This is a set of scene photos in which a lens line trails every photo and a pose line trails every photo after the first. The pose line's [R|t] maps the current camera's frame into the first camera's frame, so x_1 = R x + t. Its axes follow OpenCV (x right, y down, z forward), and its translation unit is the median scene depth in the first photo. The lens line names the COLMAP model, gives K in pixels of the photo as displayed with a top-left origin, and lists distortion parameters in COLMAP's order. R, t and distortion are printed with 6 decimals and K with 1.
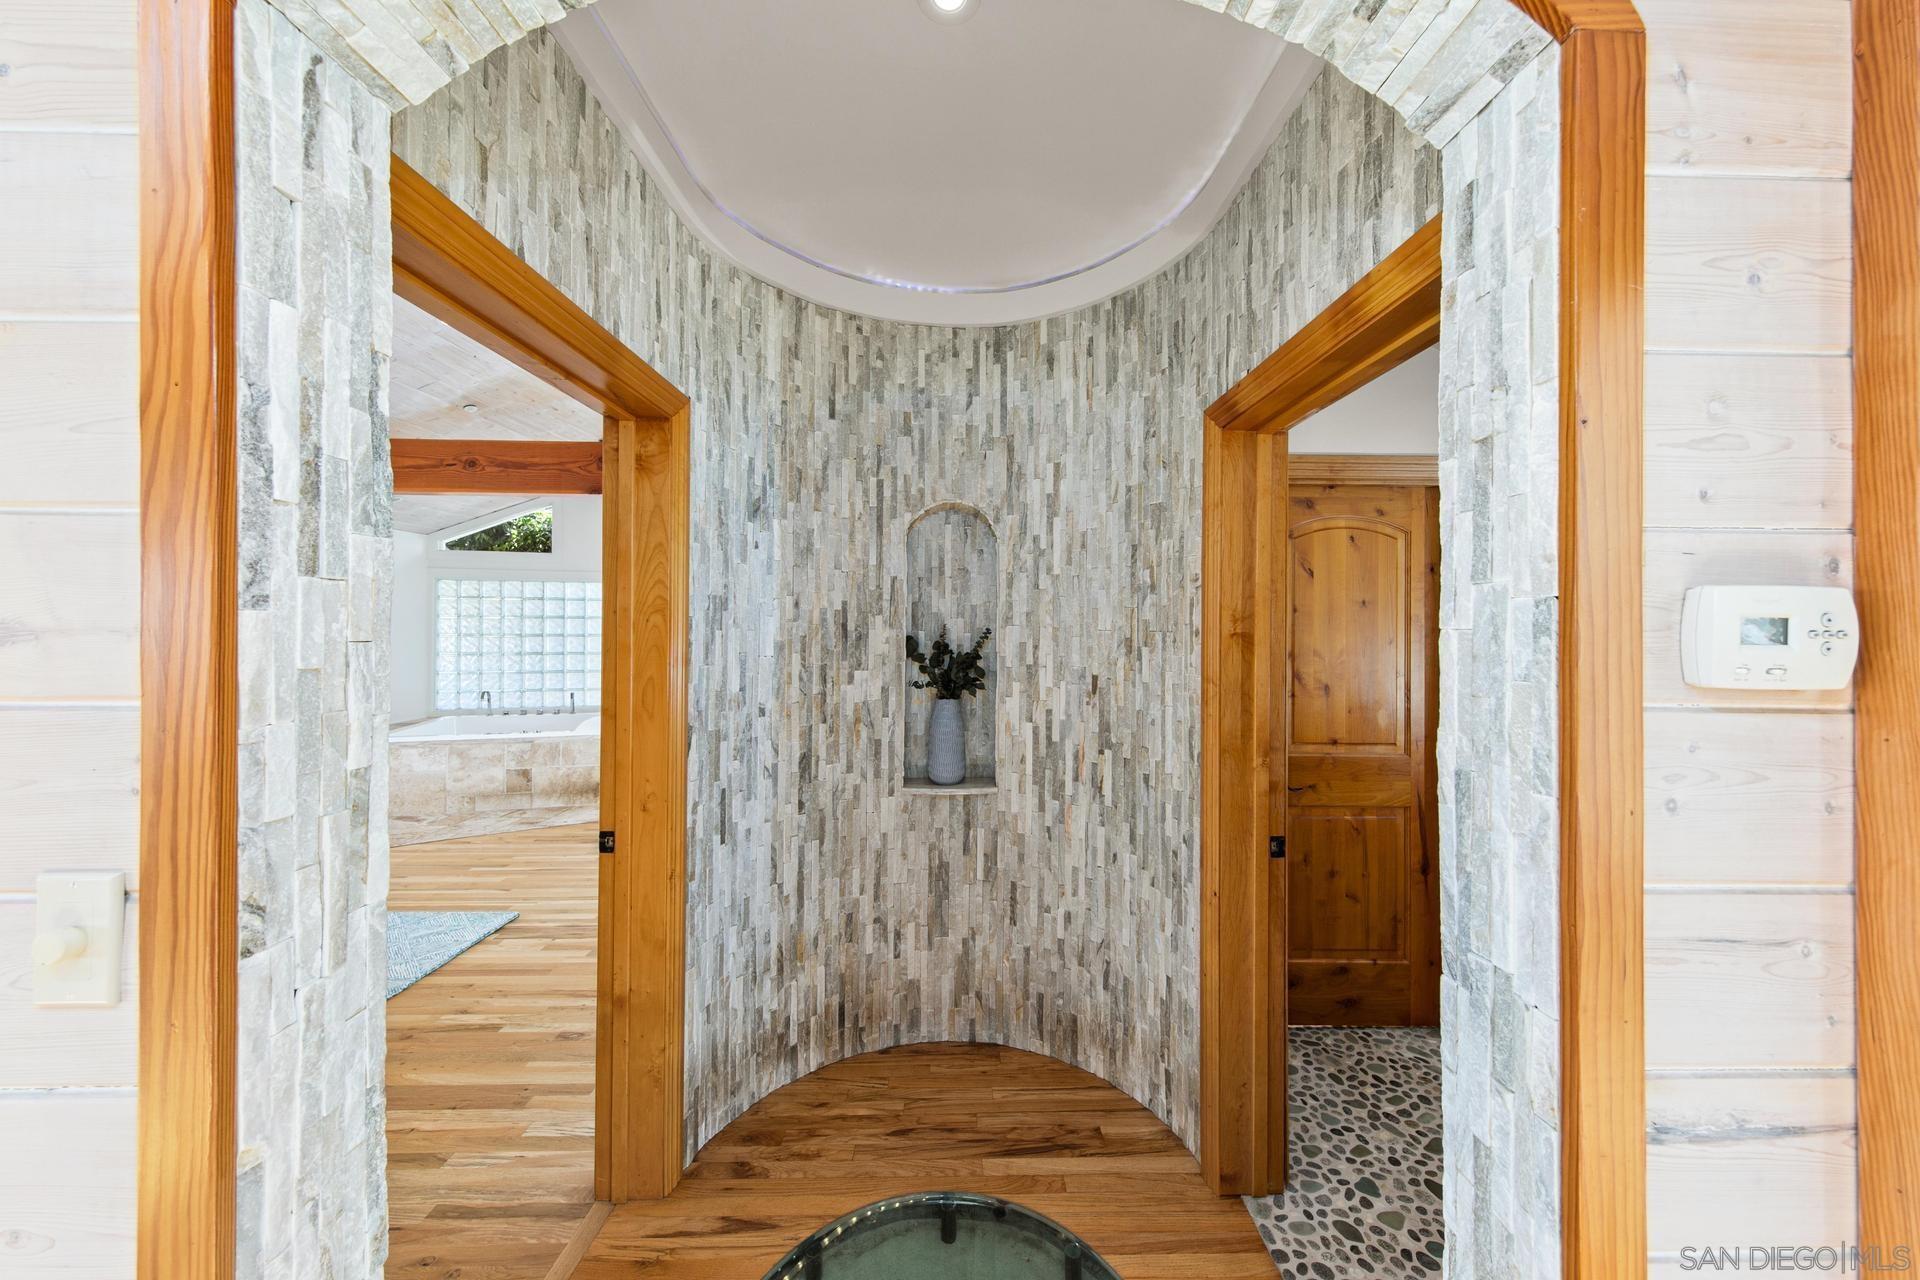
lens RADIAL K [[643.5, 0, 963.8], [0, 643.5, 625.7], [0, 0, 1]] dist [0.005092, -0.000054]
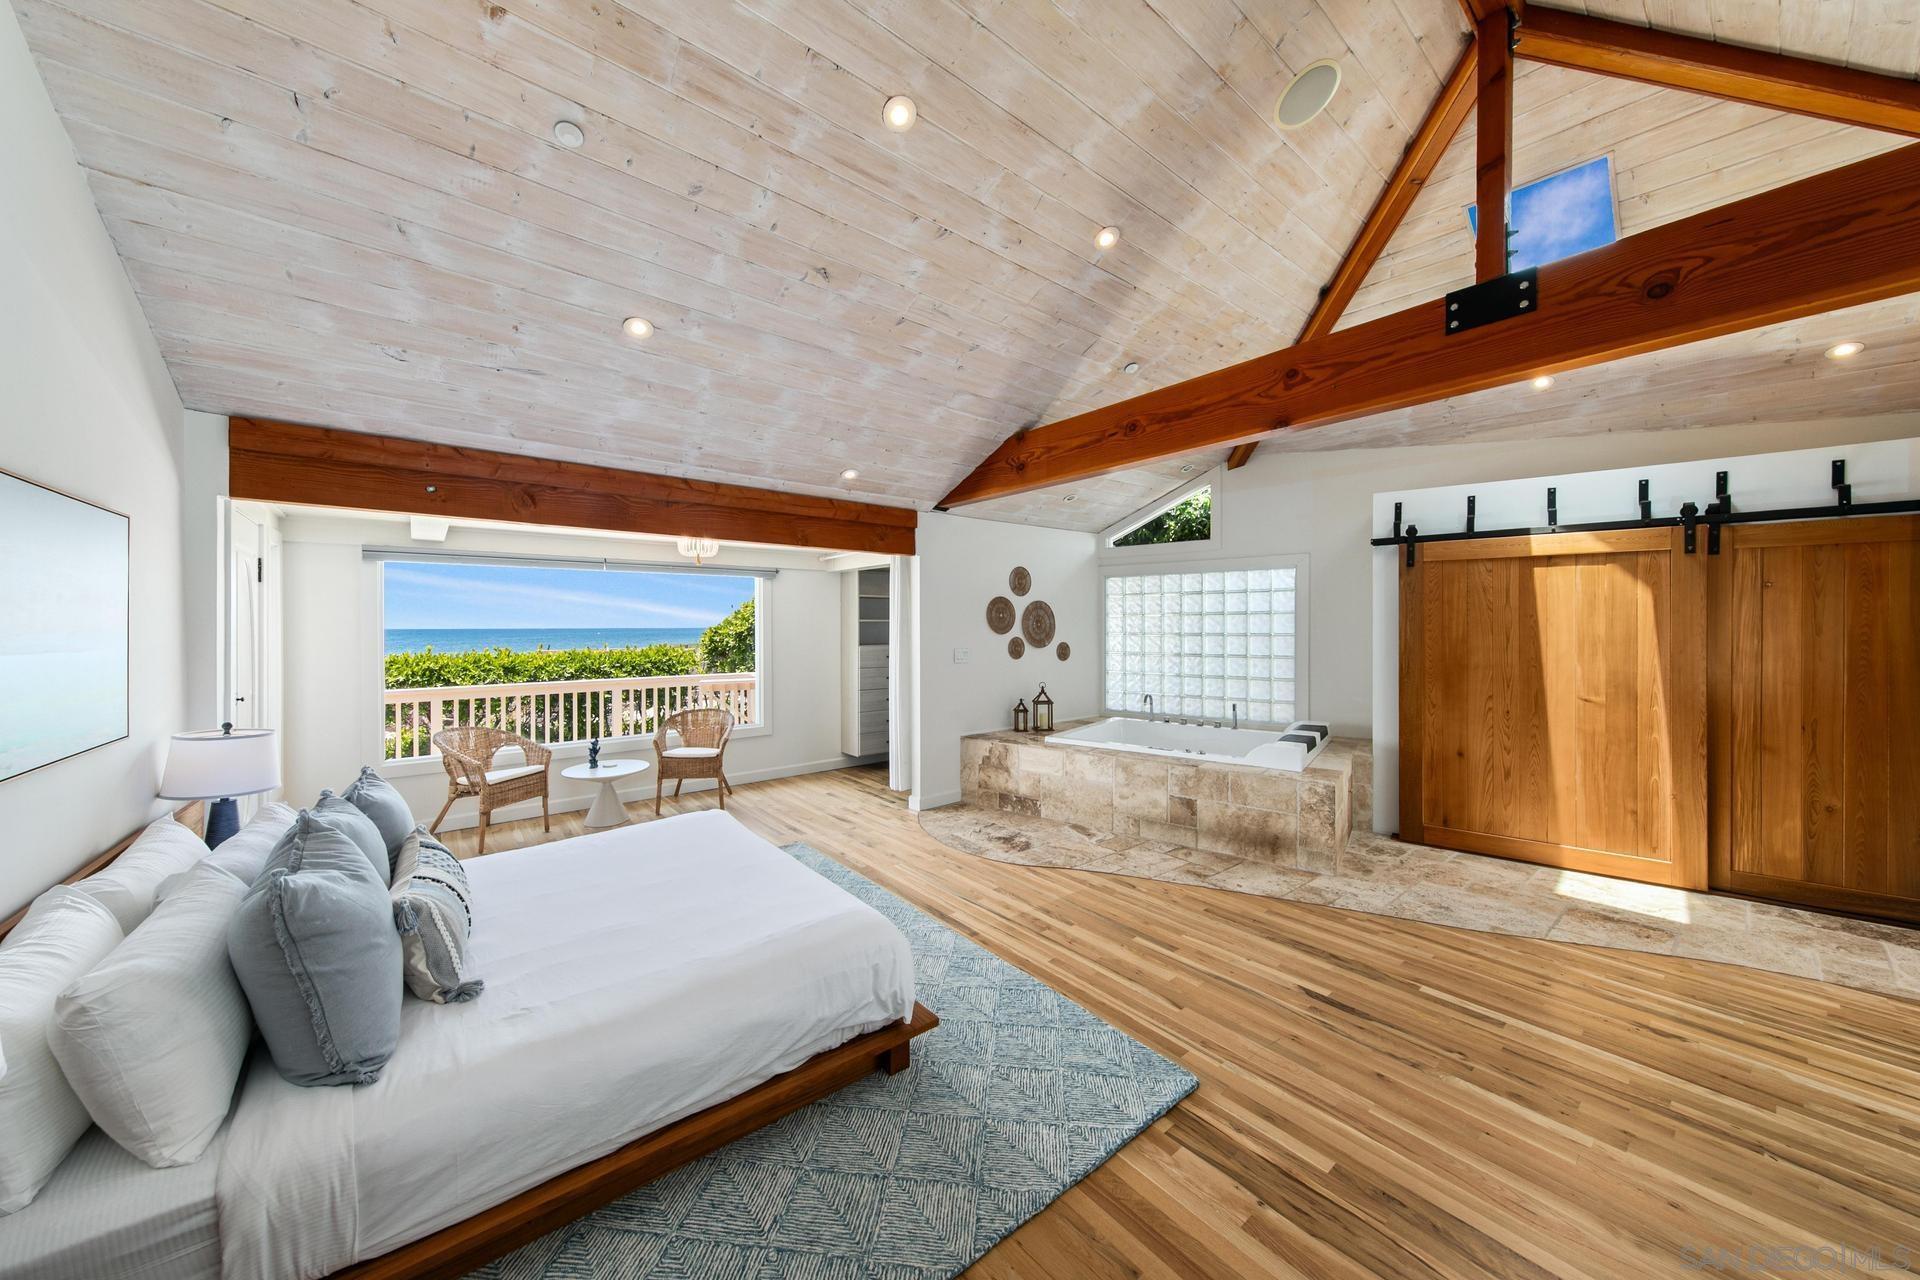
lens RADIAL K [[643.5, 0, 963.8], [0, 643.5, 625.7], [0, 0, 1]] dist [0.005092, -0.000054]
pose [[0.610488, -0.005141, -0.792009, -0.161569], [0.007972, 0.999968, -0.000346, 0.000676], [0.791986, -0.006102, 0.610509, 0.215718]]
